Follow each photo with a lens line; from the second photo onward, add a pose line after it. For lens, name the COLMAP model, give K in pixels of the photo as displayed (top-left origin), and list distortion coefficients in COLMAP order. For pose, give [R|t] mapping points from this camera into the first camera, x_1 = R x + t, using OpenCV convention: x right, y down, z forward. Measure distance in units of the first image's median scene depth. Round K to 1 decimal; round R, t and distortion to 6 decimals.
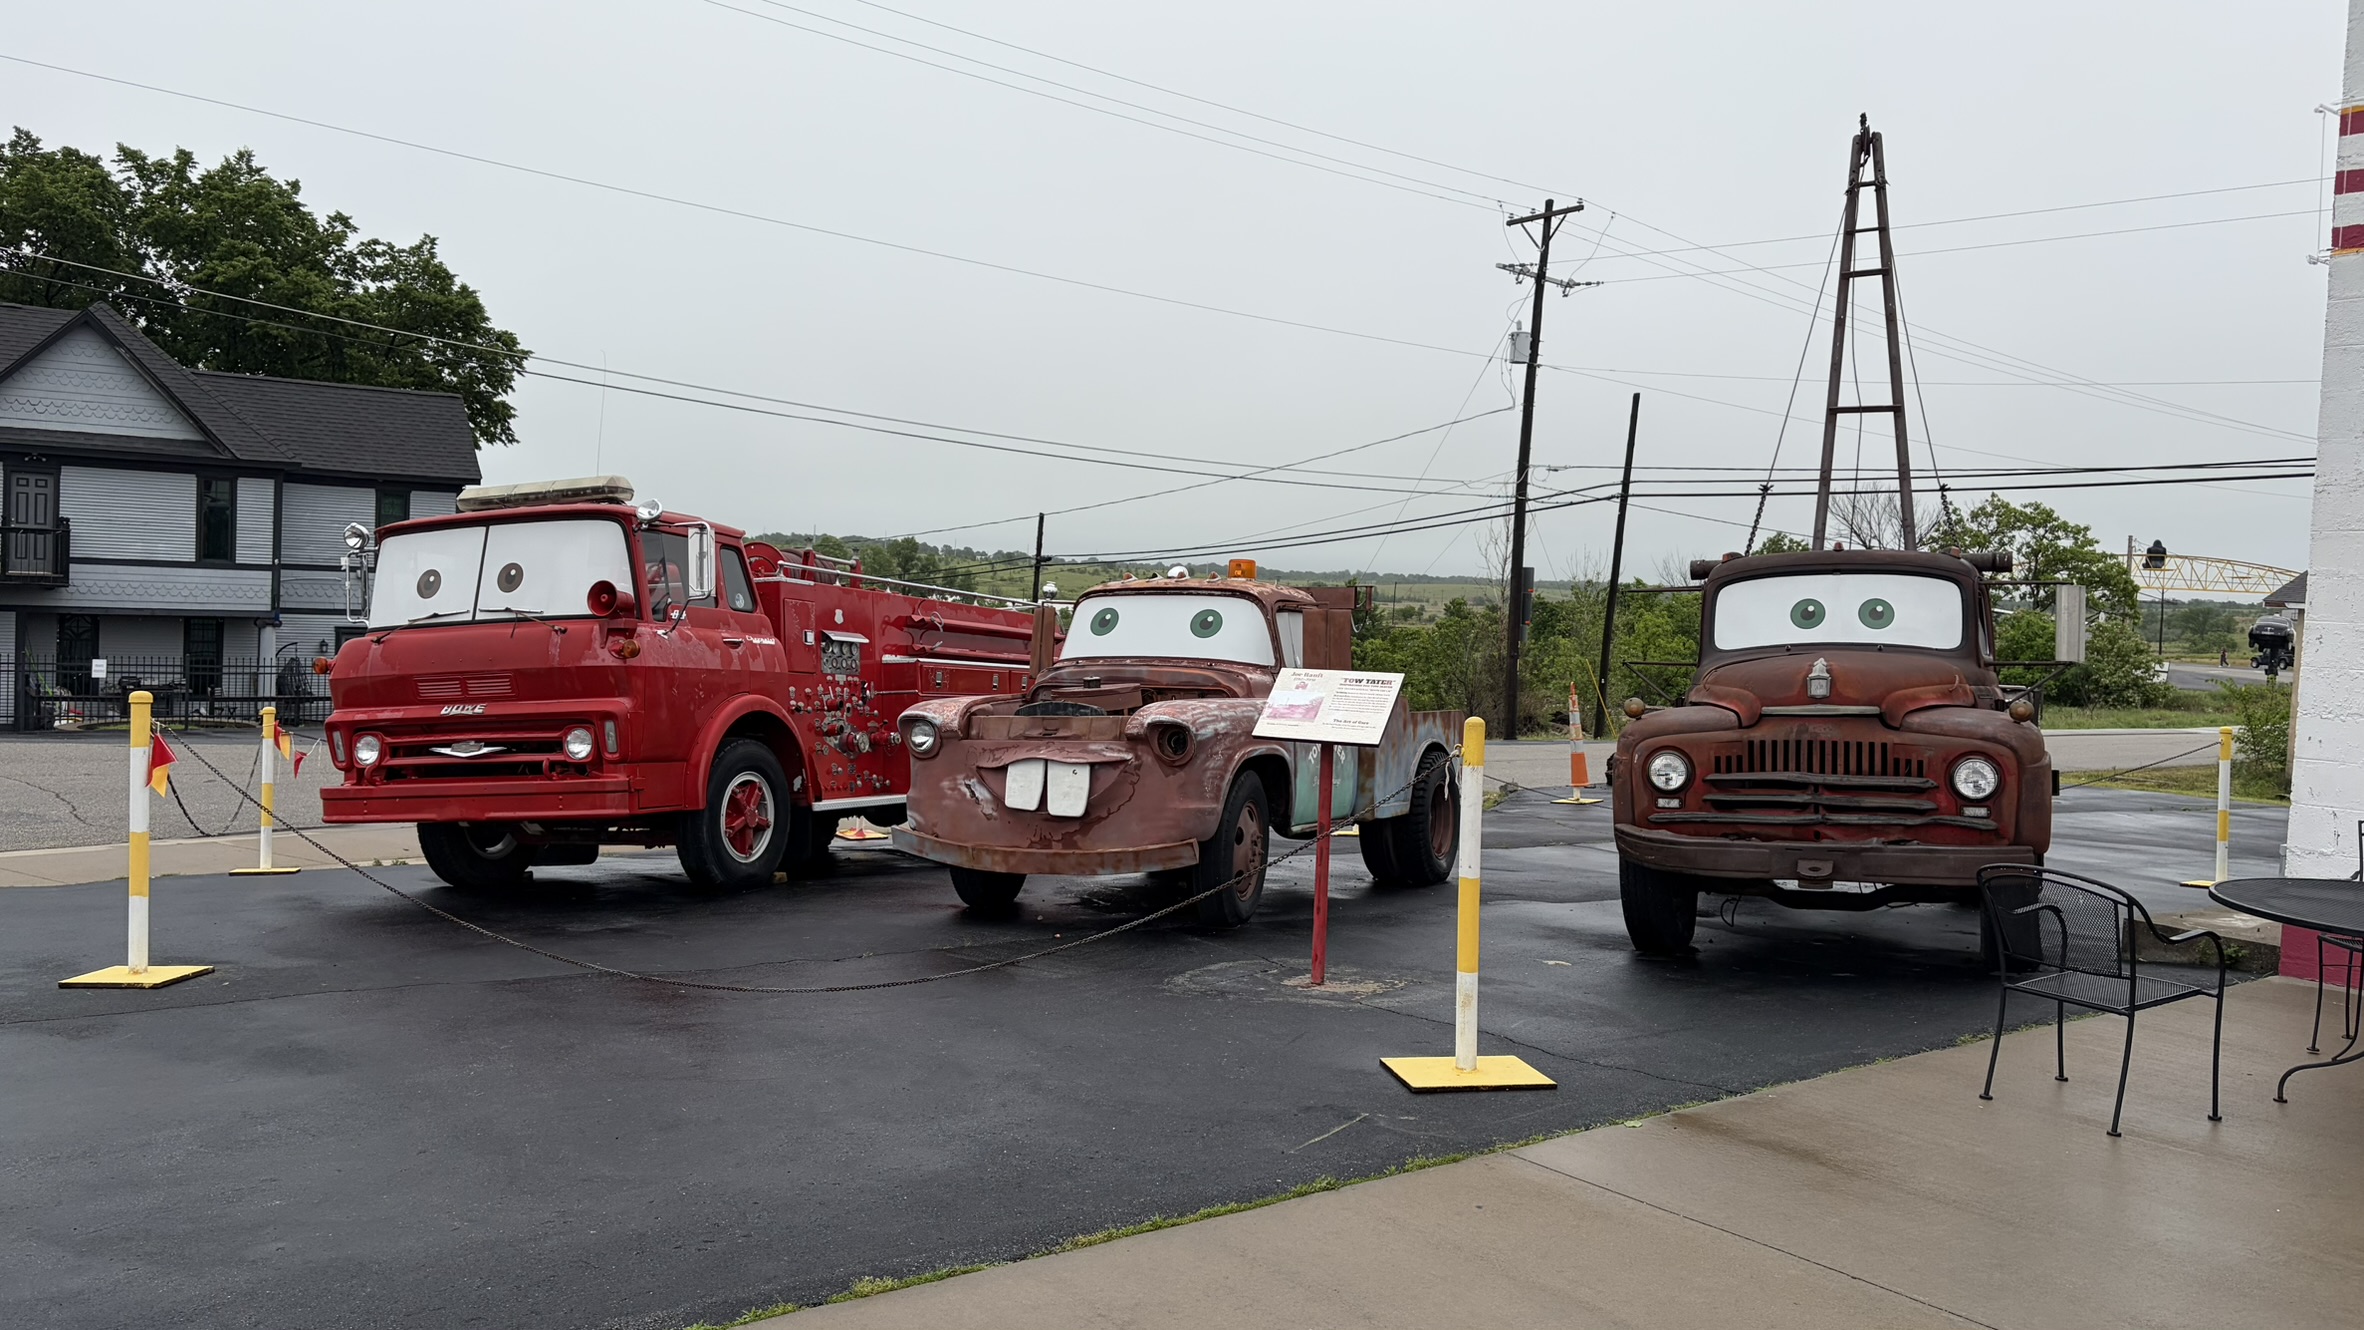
lens RADIAL K [[1767.4, 0, 1169.9], [0, 1767.4, 654.2], [0, 0, 1]] dist [0.060616, -0.029307]
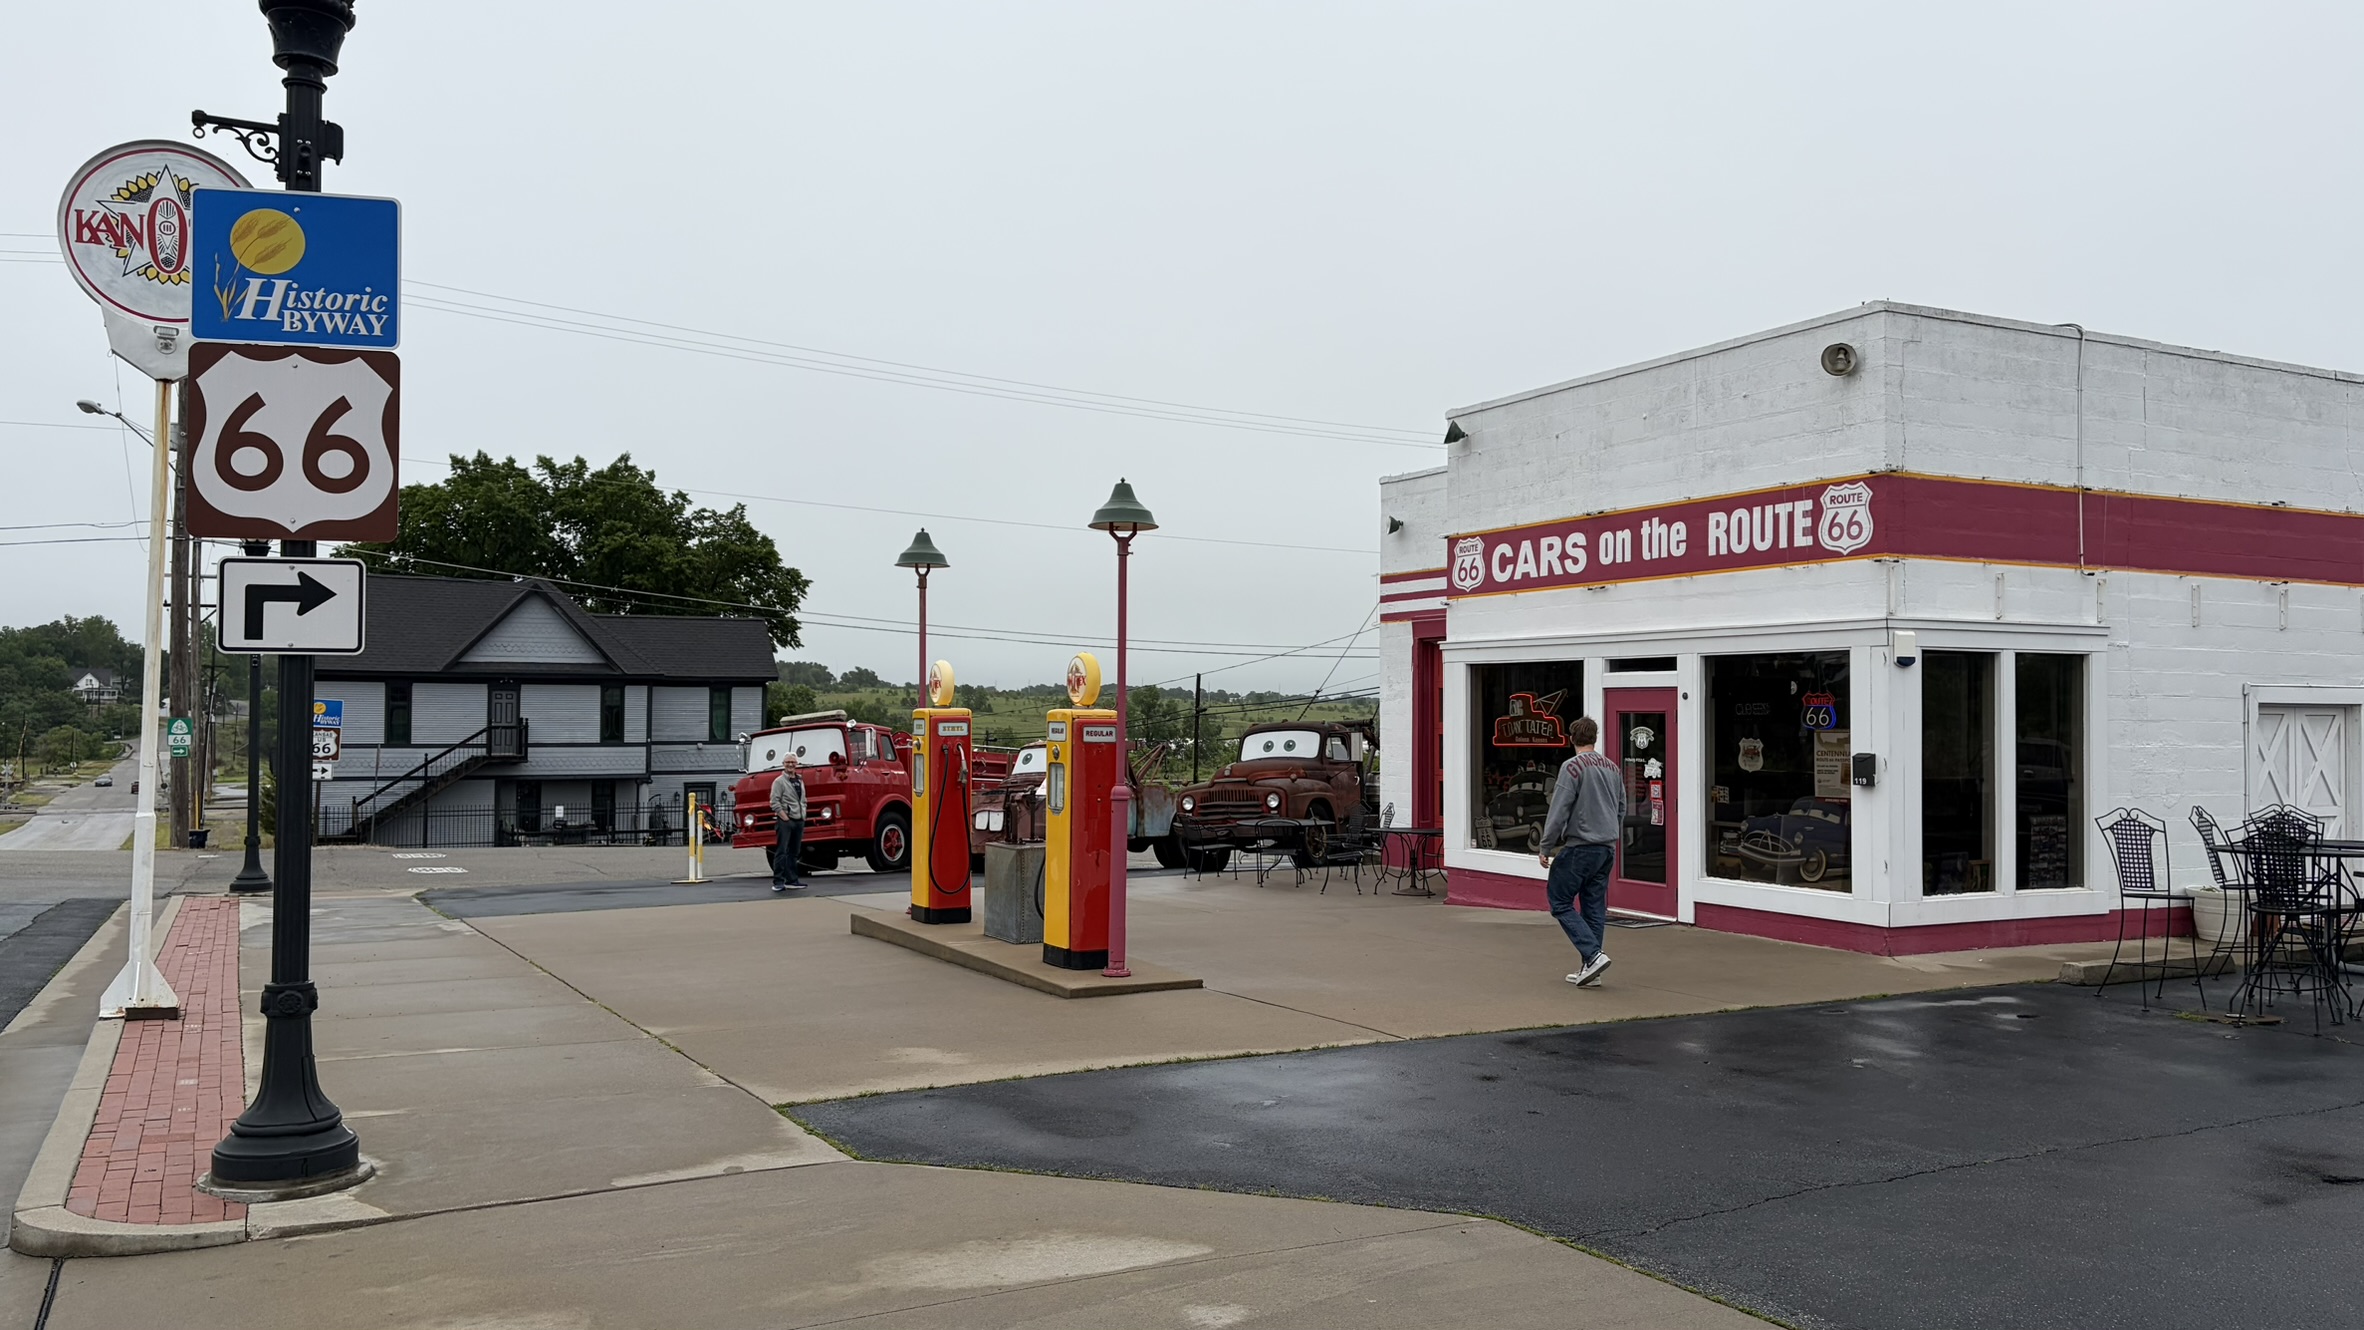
lens RADIAL K [[1767.4, 0, 1162.0], [0, 1767.4, 675.7], [0, 0, 1]] dist [0.060616, -0.029307]
pose [[0.987635, -0.045718, -0.149958, 0.511968], [0.035754, 0.997012, -0.068481, 0.040226], [0.152641, 0.062273, 0.986318, -1.392954]]
